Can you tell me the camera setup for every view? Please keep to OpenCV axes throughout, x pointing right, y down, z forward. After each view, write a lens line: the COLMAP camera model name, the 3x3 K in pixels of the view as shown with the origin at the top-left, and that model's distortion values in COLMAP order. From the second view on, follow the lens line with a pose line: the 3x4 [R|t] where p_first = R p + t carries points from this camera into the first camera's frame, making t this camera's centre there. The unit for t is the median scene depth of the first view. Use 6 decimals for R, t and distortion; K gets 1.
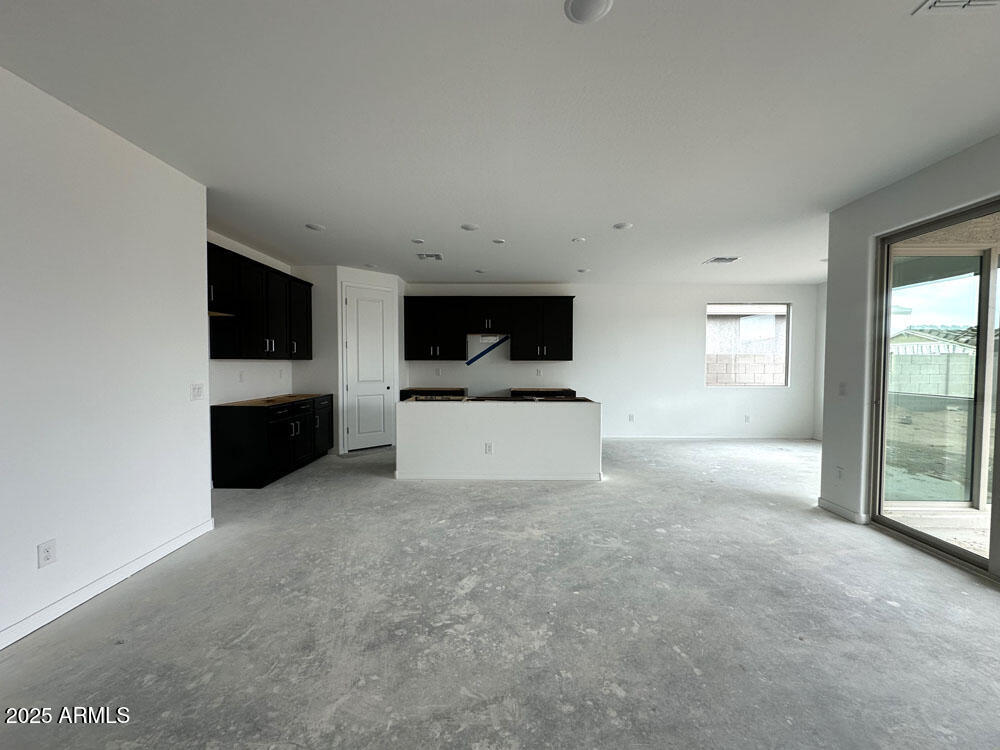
lens RADIAL K [[398.1, 0, 500.0], [0, 398.1, 375.0], [0, 0, 1]] dist [-0.000987, 0.000318]
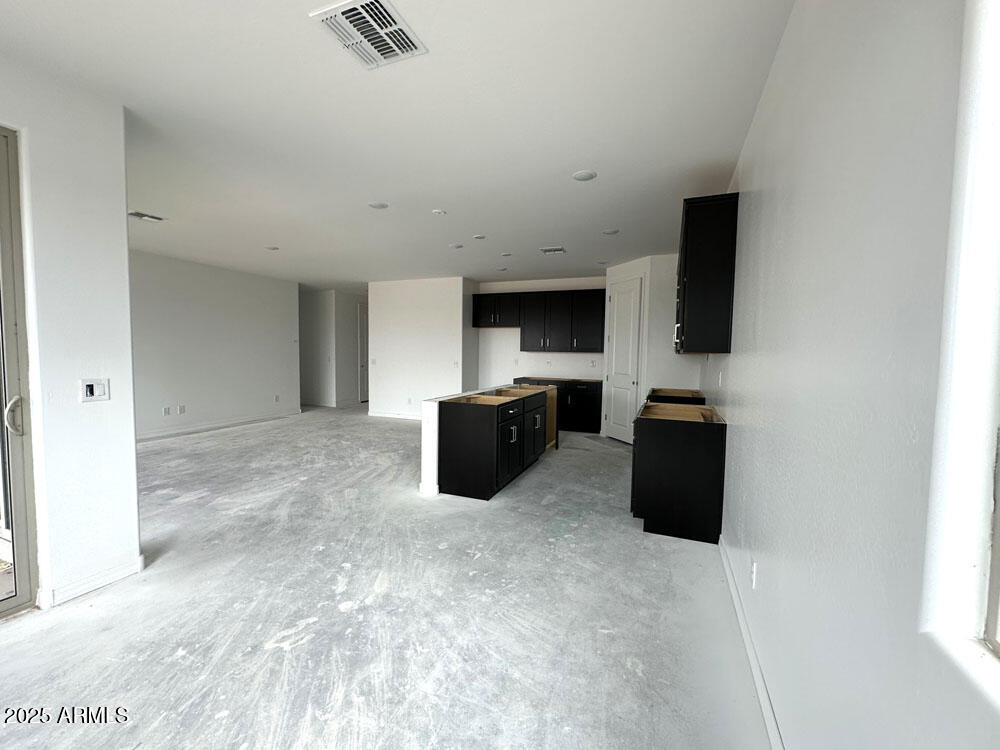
lens RADIAL K [[408.9, 0, 500.0], [0, 408.9, 375.0], [0, 0, 1]] dist [-0.002150, 0.000234]
pose [[-0.365713, 0.044731, -0.929652, 1.086526], [-0.048549, 0.996568, 0.067049, -0.052931], [0.929461, 0.069654, -0.362286, 1.600601]]
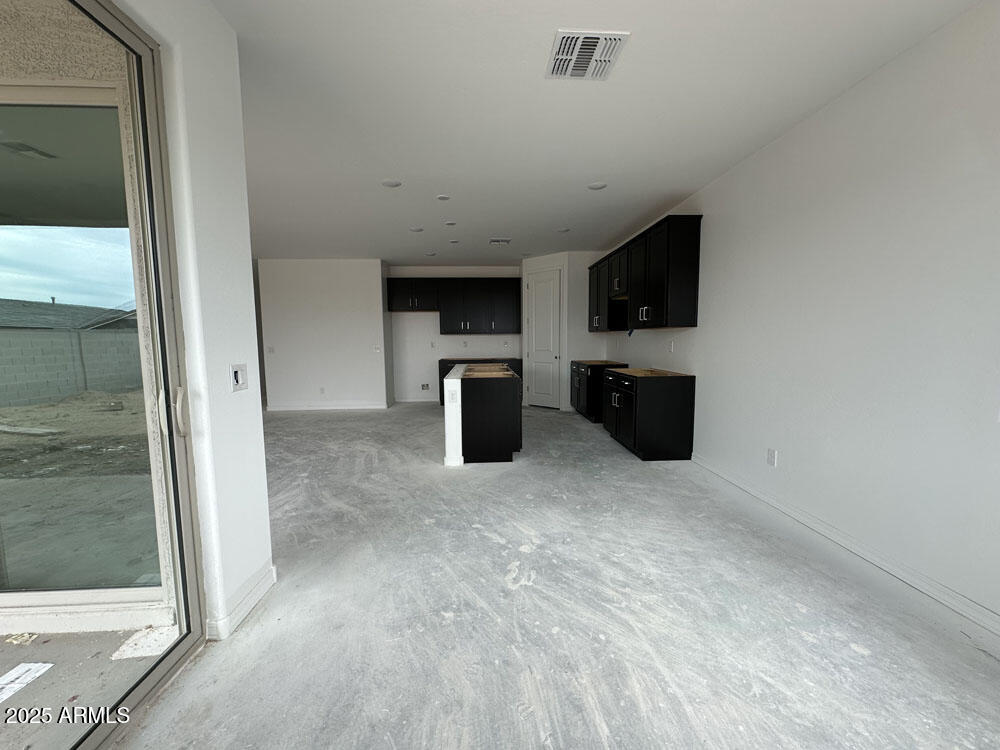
lens RADIAL K [[398.1, 0, 500.0], [0, 398.1, 375.0], [0, 0, 1]] dist [-0.000987, 0.000318]
pose [[0.068665, 0.088349, -0.993720, 1.244008], [-0.022896, 0.995948, 0.086965, -0.018455], [0.997377, 0.016781, 0.070410, 1.163043]]
